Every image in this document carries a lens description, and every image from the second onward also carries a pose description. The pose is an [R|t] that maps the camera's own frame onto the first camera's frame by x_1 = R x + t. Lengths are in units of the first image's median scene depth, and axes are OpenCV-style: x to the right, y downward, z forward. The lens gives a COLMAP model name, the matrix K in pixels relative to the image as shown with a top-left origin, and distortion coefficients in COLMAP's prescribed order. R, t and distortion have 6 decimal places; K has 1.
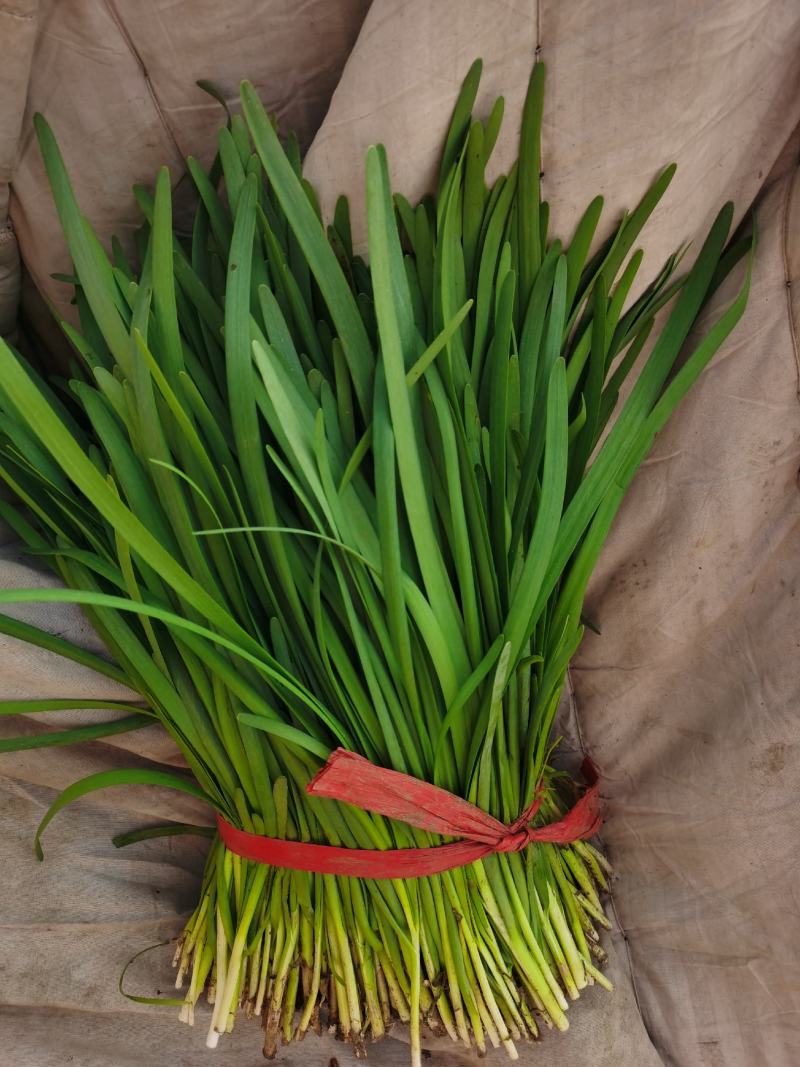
lens RADIAL K [[830.1, 0, 396.7], [0, 830.1, 539.6], [0, 0, 1]] dist [-0.001292, -0.008405]
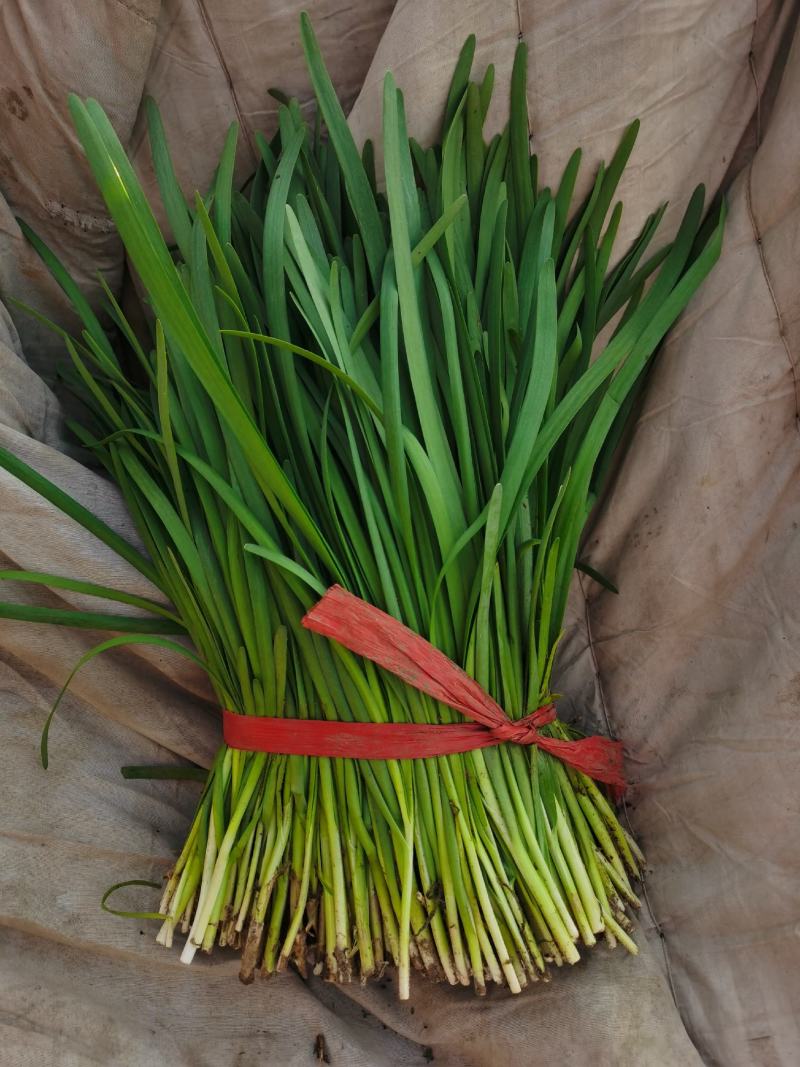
lens RADIAL K [[830.1, 0, 396.7], [0, 830.1, 539.6], [0, 0, 1]] dist [-0.001292, -0.008405]
pose [[0.993457, 0.017538, -0.112849, 0.109109], [-0.053587, 0.944191, -0.325012, 0.474838], [0.100851, 0.328932, 0.938953, 0.007219]]
